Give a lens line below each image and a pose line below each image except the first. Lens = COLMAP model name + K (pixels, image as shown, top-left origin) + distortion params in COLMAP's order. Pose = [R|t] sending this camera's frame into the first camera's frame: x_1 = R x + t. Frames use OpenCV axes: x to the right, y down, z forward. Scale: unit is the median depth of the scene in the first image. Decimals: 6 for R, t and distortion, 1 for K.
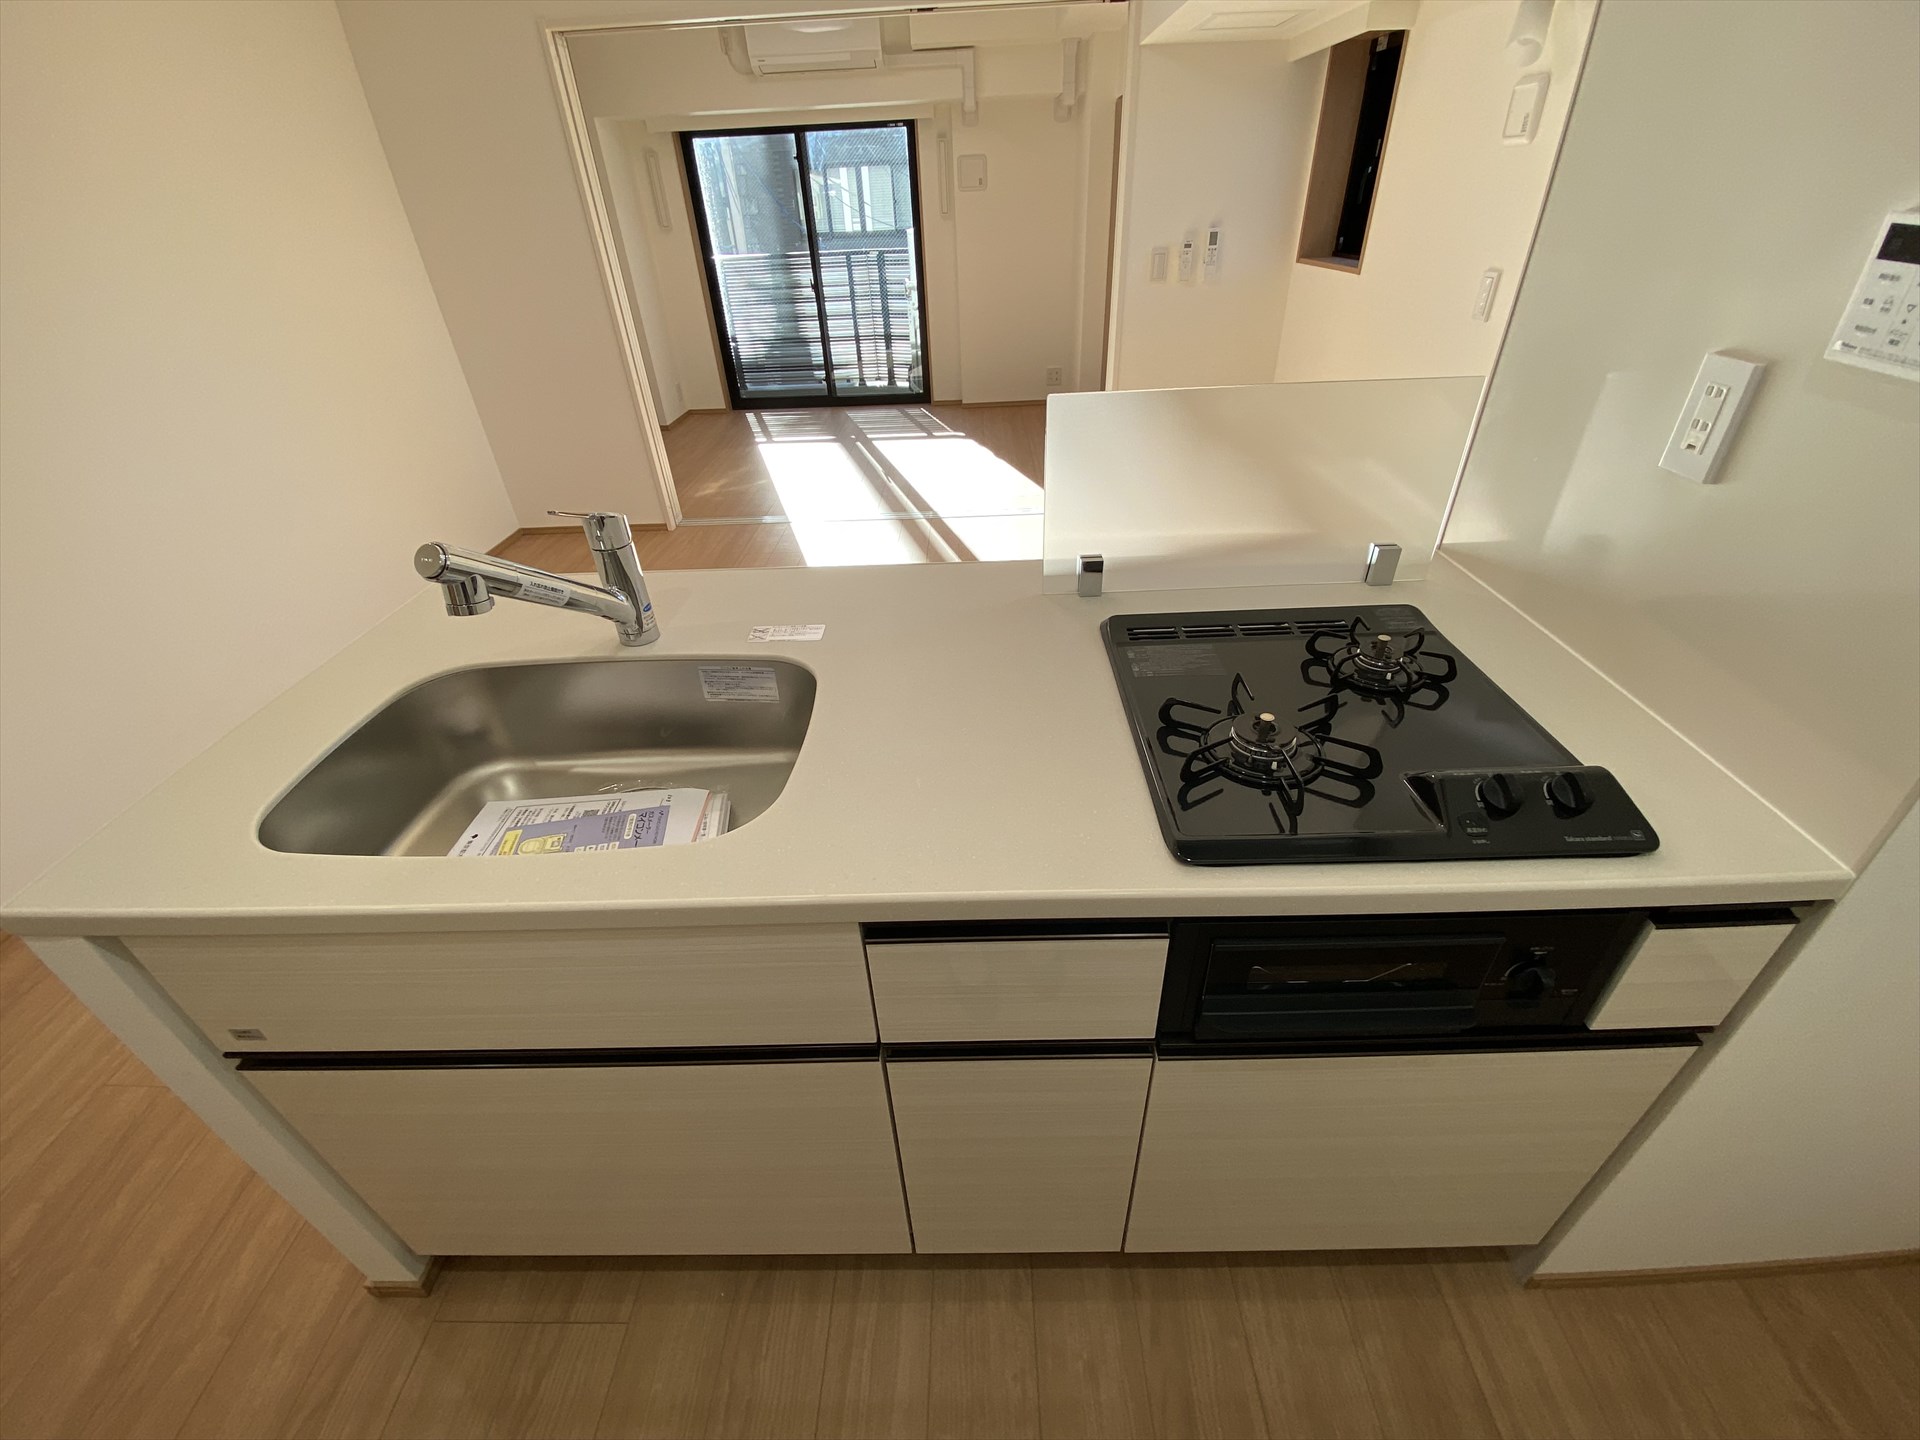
lens RADIAL K [[770.4, 0, 970.1], [0, 770.4, 719.2], [0, 0, 1]] dist [-0.001672, -0.008907]
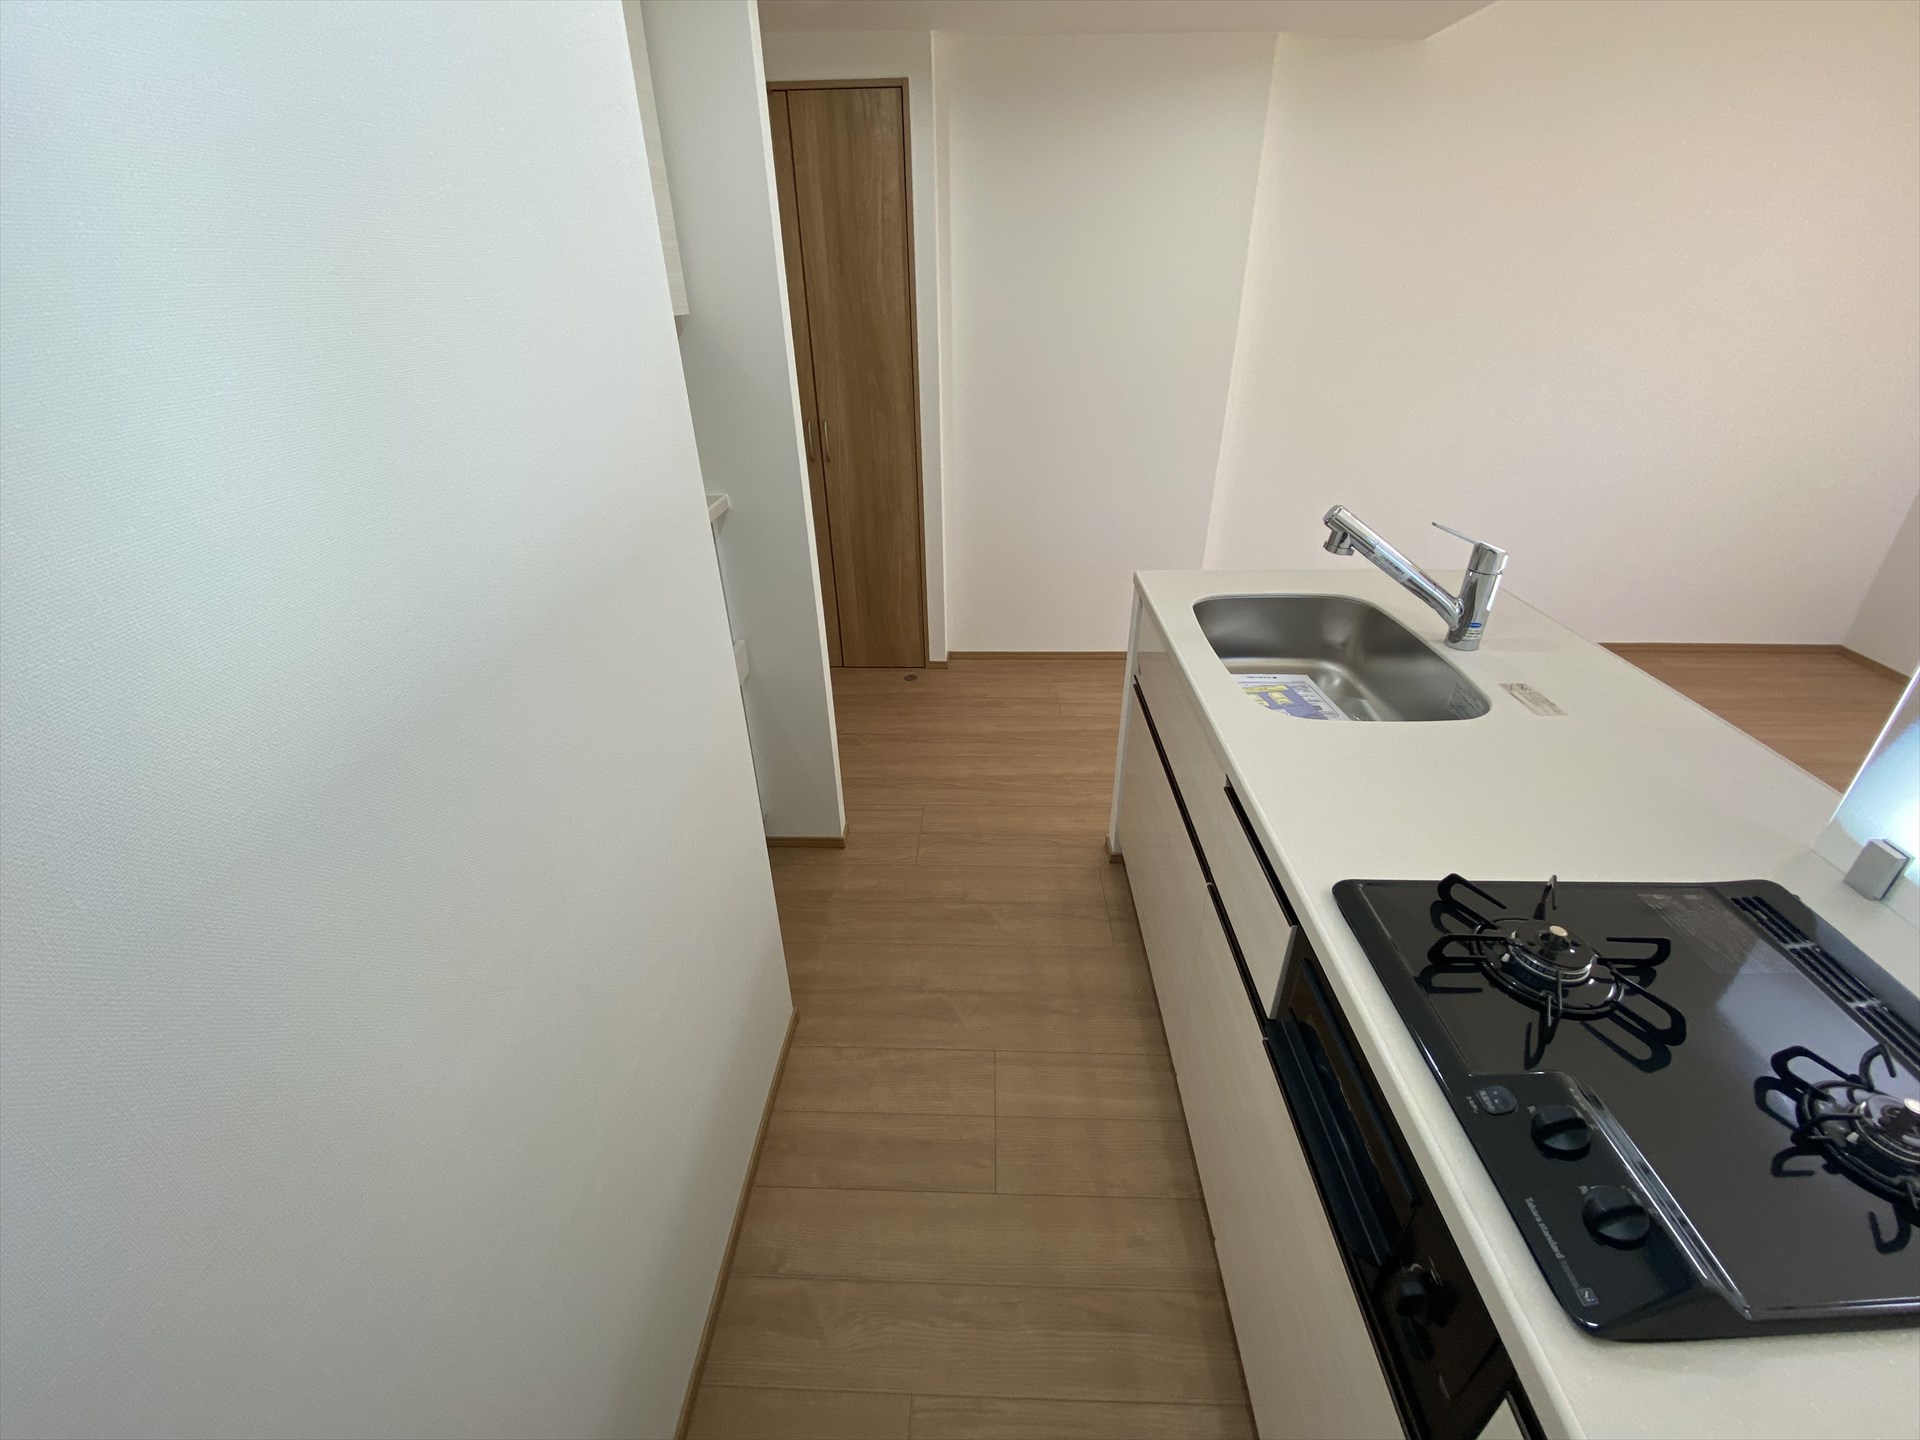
lens RADIAL K [[770.4, 0, 970.1], [0, 770.4, 719.2], [0, 0, 1]] dist [-0.001672, -0.008907]
pose [[-0.012319, 0.522682, -0.852439, 0.760391], [-0.543912, 0.711846, 0.444336, -0.150226], [0.839052, 0.469125, 0.275524, 0.038072]]
